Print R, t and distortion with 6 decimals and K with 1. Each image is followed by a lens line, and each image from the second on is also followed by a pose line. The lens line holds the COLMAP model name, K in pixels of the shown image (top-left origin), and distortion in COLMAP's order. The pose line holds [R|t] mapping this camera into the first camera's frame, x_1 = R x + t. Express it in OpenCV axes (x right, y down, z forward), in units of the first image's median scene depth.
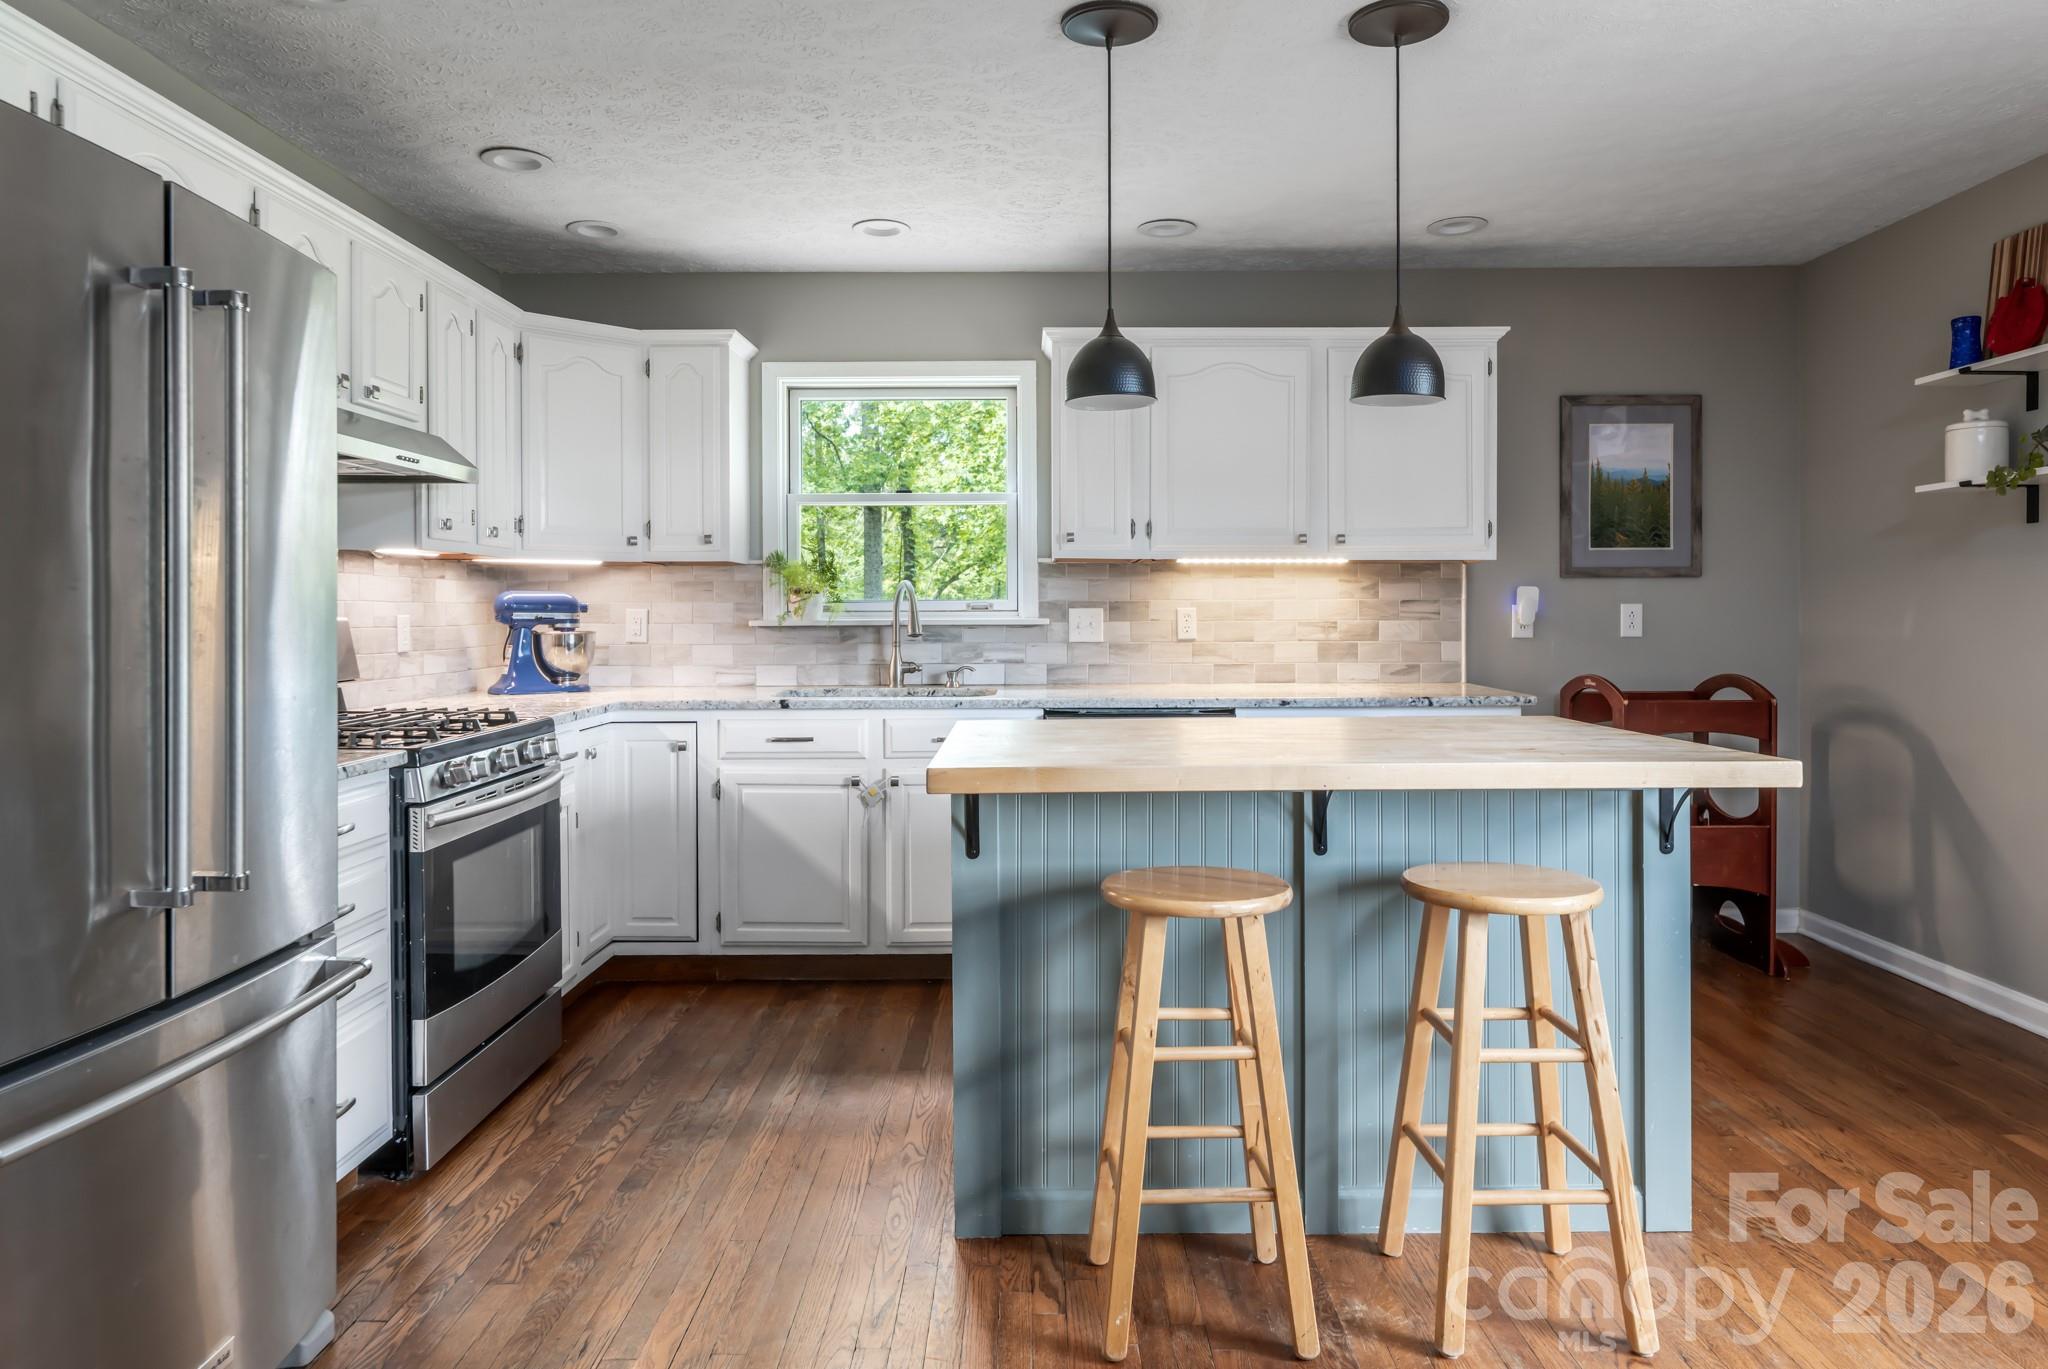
lens RADIAL K [[1206.2, 0, 1023.6], [0, 1206.2, 675.5], [0, 0, 1]] dist [-0.002733, -0.000128]
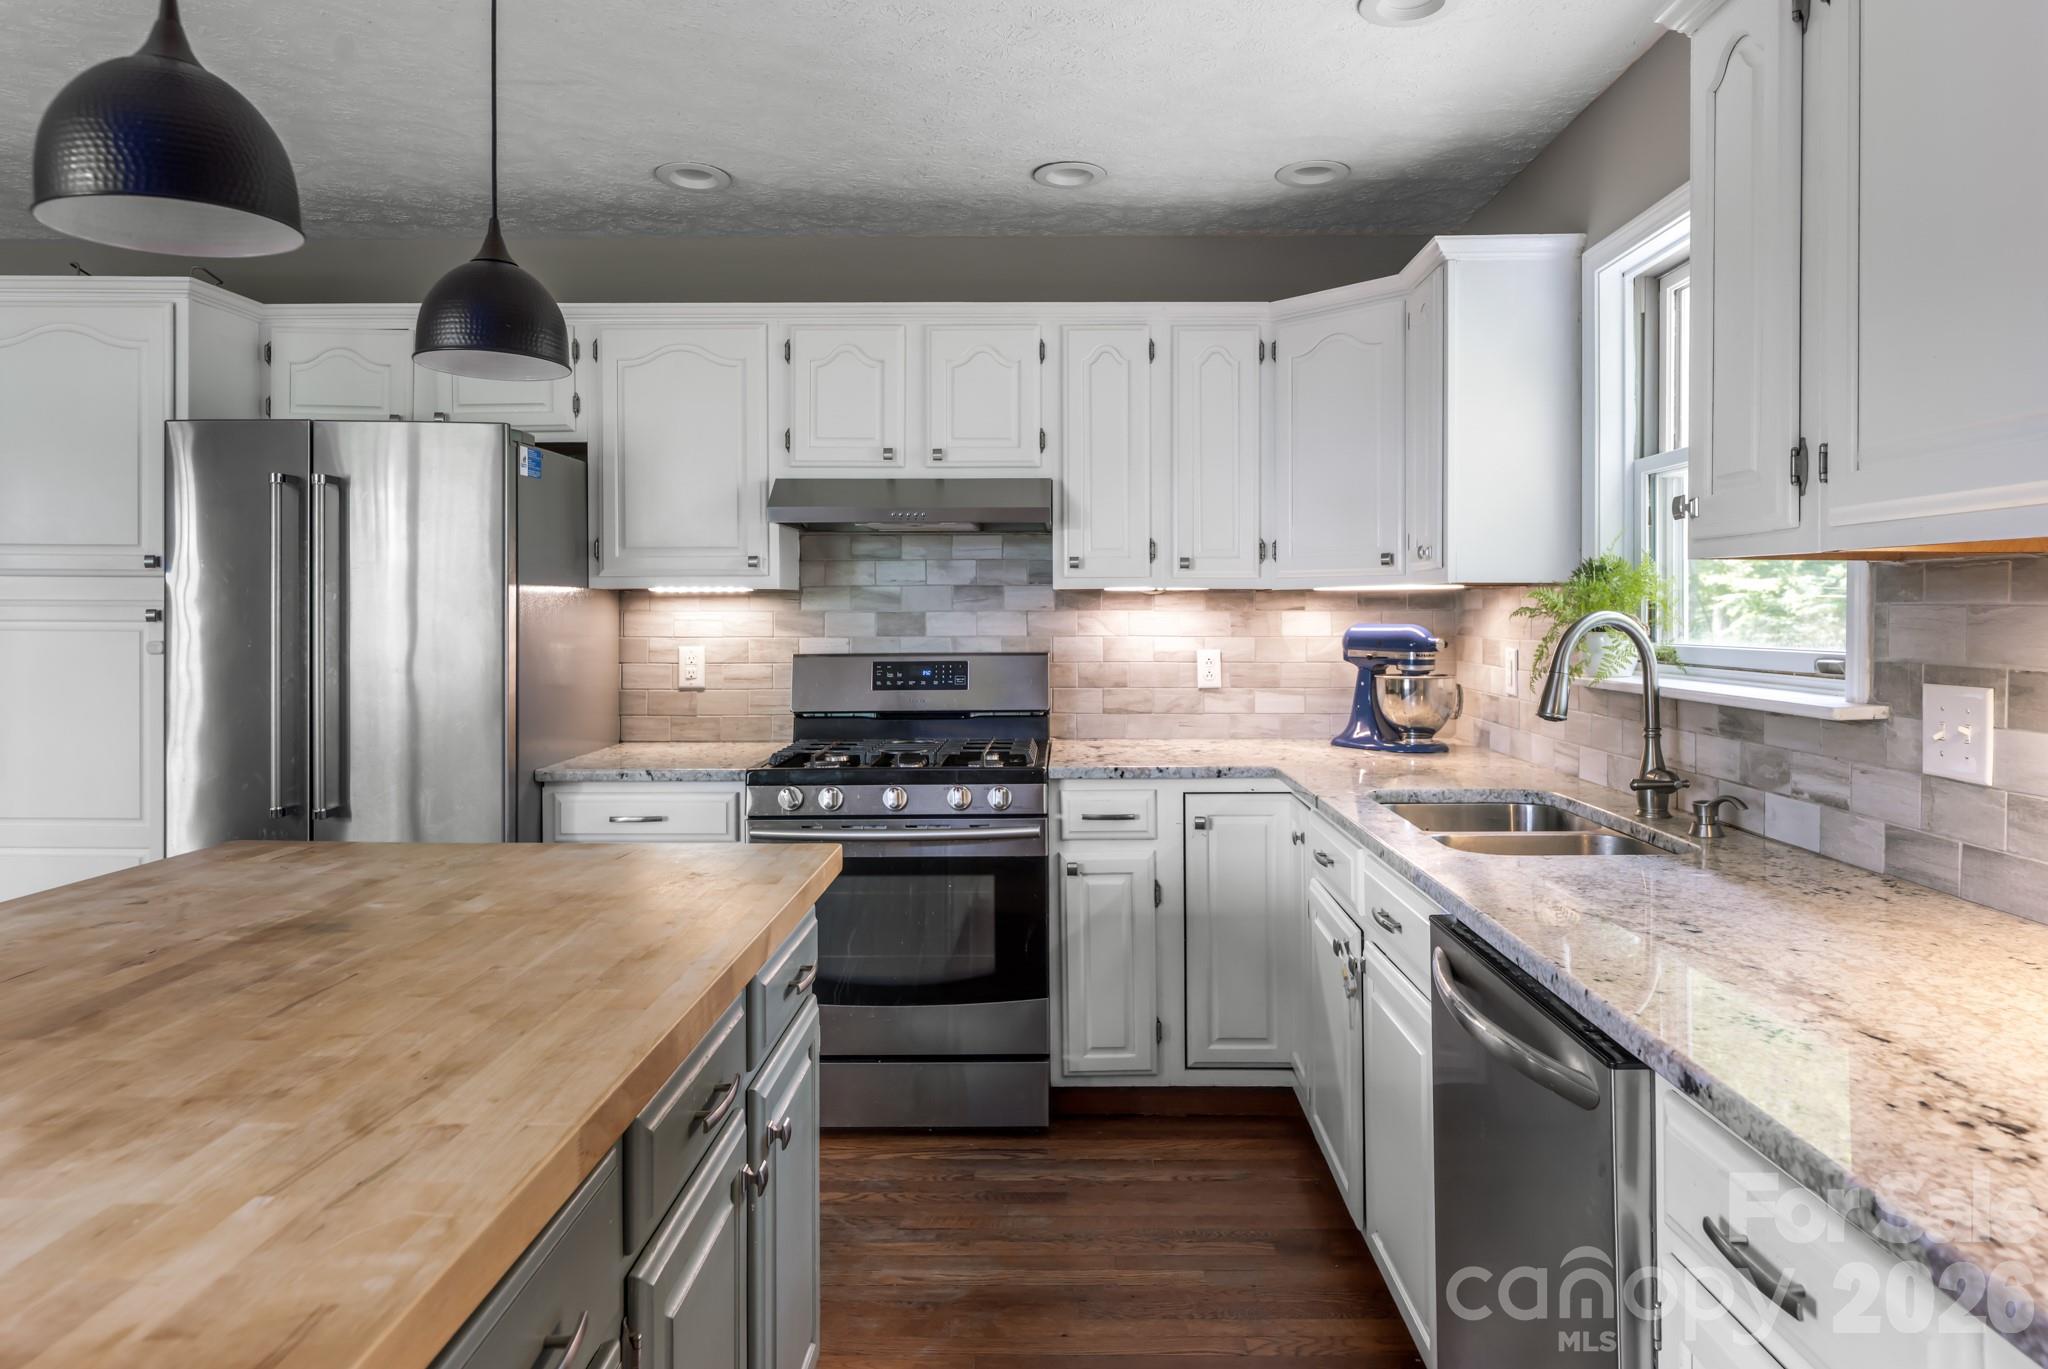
lens RADIAL K [[1261.2, 0, 1086.2], [0, 1261.2, 652.4], [0, 0, 1]] dist [0.000262, -0.000334]
pose [[0.019159, 0.034090, -0.999235, 0.425128], [-0.053848, 0.998003, 0.033016, -0.064843], [0.998365, 0.053174, 0.020957, 0.744574]]
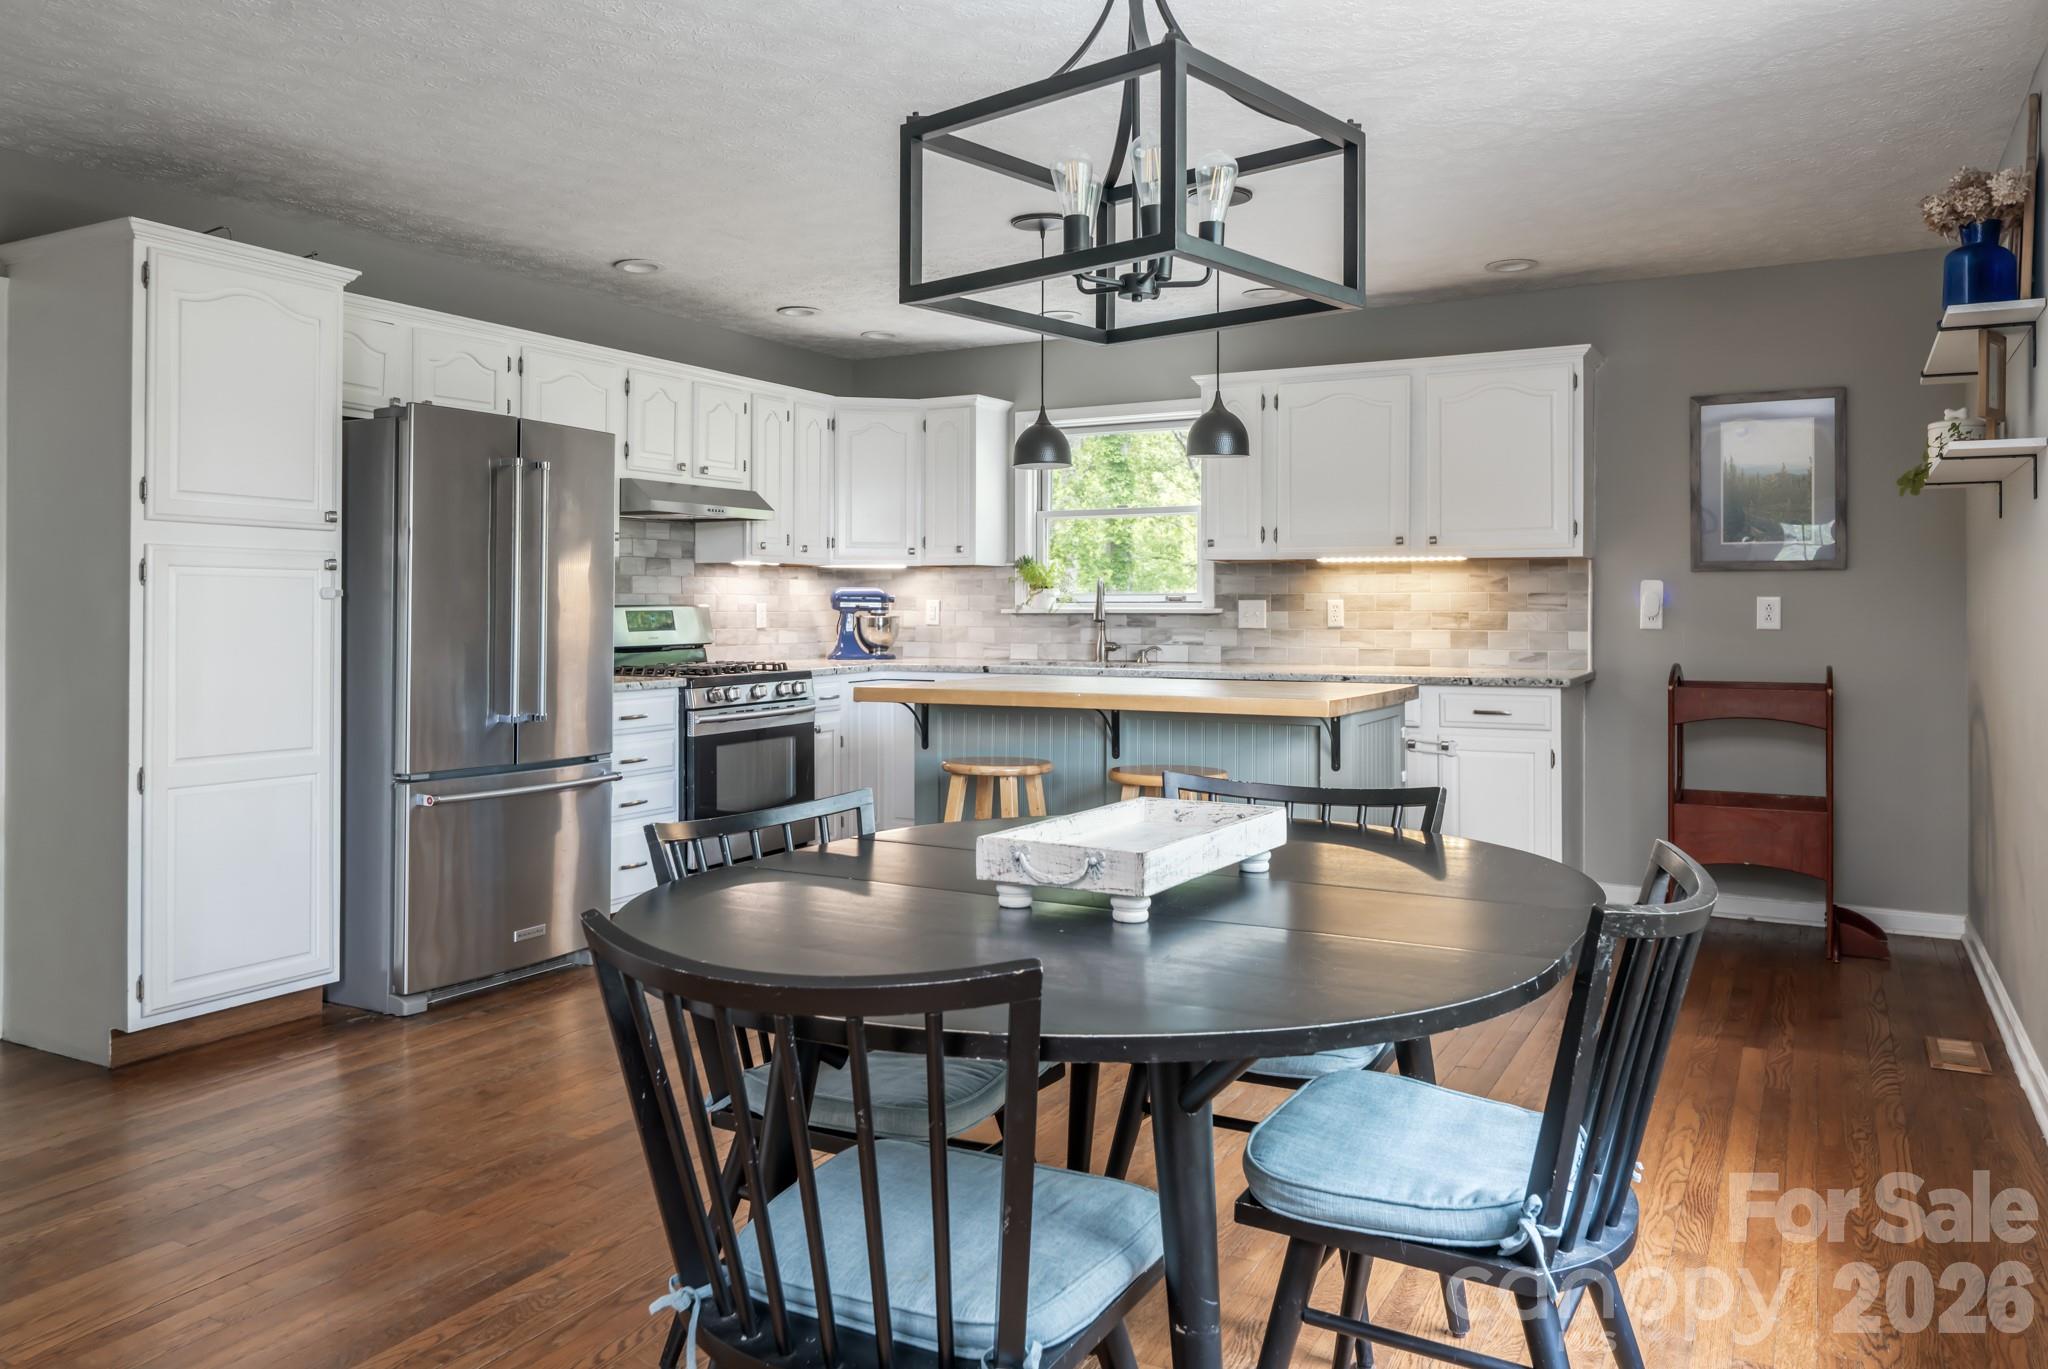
lens RADIAL K [[1368.8, 0, 1024.0], [0, 1368.8, 684.5], [0, 0, 1]] dist [0.001877, -0.000717]
pose [[0.885454, 0.030255, -0.463741, 0.491521], [-0.027516, 0.999541, 0.012672, 0.017472], [0.463911, 0.001540, 0.885880, -0.316445]]
